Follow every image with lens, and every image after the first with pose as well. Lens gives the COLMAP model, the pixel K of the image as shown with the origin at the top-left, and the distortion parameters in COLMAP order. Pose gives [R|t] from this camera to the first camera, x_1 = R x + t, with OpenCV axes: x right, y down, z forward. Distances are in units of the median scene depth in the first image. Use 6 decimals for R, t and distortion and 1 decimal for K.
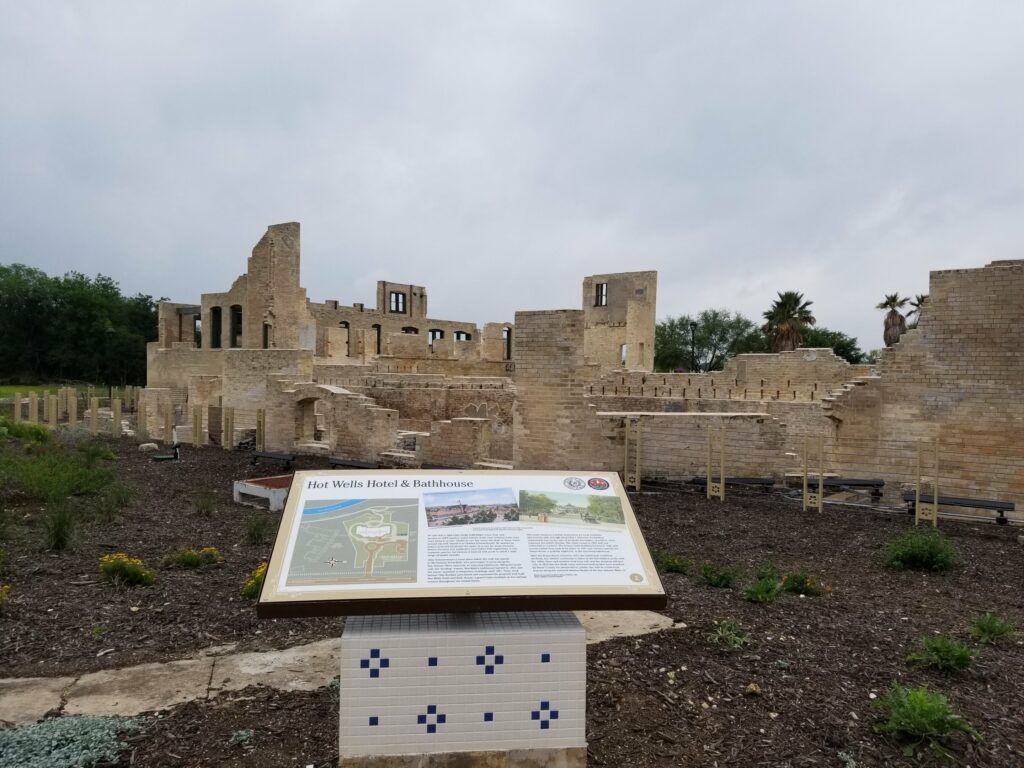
lens RADIAL K [[805.6, 0, 513.0], [0, 805.6, 385.5], [0, 0, 1]] dist [0.043676, -0.049422]
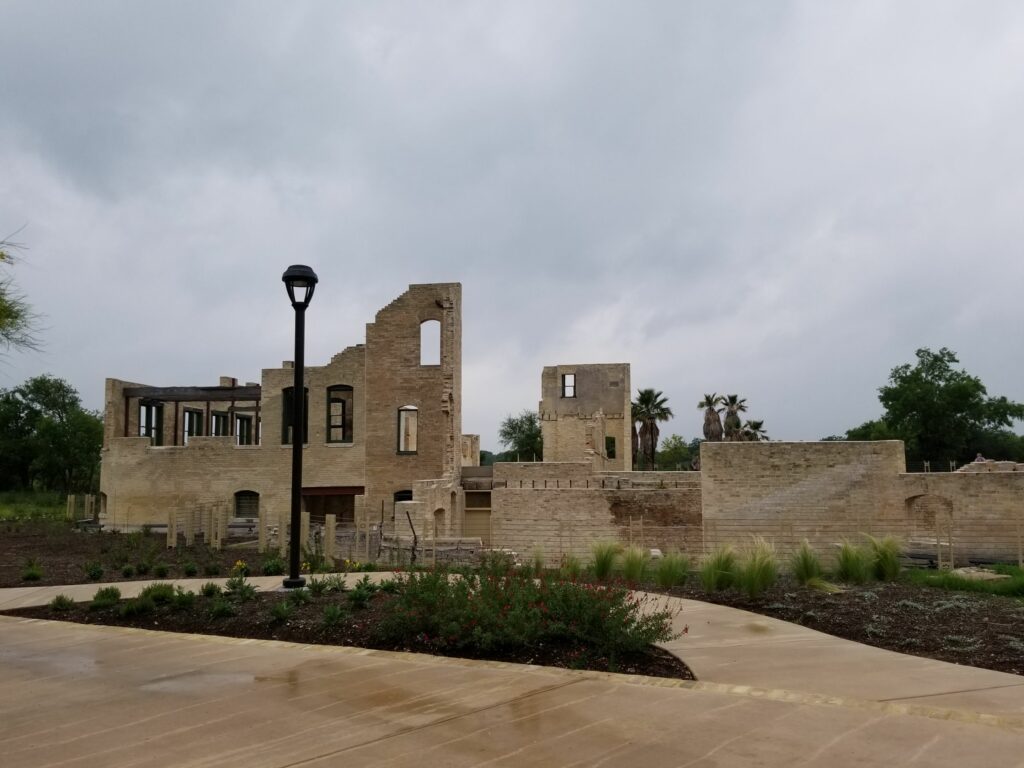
lens RADIAL K [[805.6, 0, 506.7], [0, 805.6, 383.5], [0, 0, 1]] dist [0.043676, -0.049422]
pose [[0.866307, 0.030140, 0.498602, -0.590665], [0.030622, 0.993096, -0.113237, -0.013211], [-0.498572, 0.113366, 0.859403, 0.297649]]
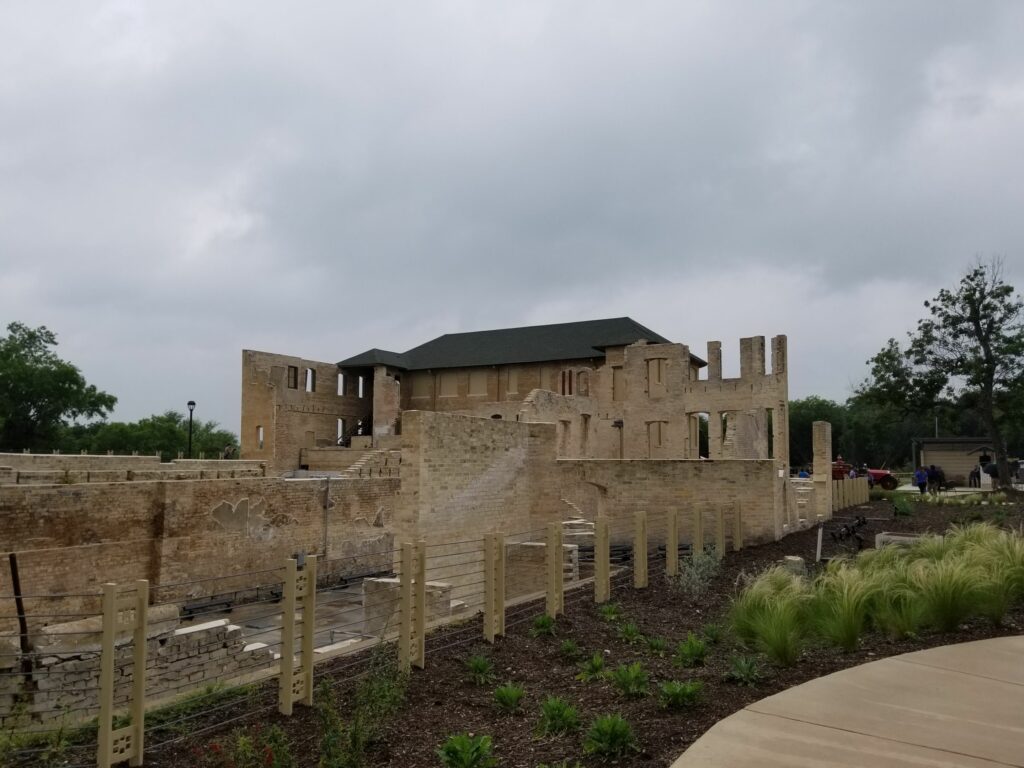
lens RADIAL K [[805.6, 0, 508.7], [0, 805.6, 382.7], [0, 0, 1]] dist [0.043676, -0.049422]
pose [[-0.139964, 0.082419, 0.986721, -0.573546], [0.008145, 0.996592, -0.082088, -0.013417], [-0.990123, -0.003452, -0.140158, 0.677910]]
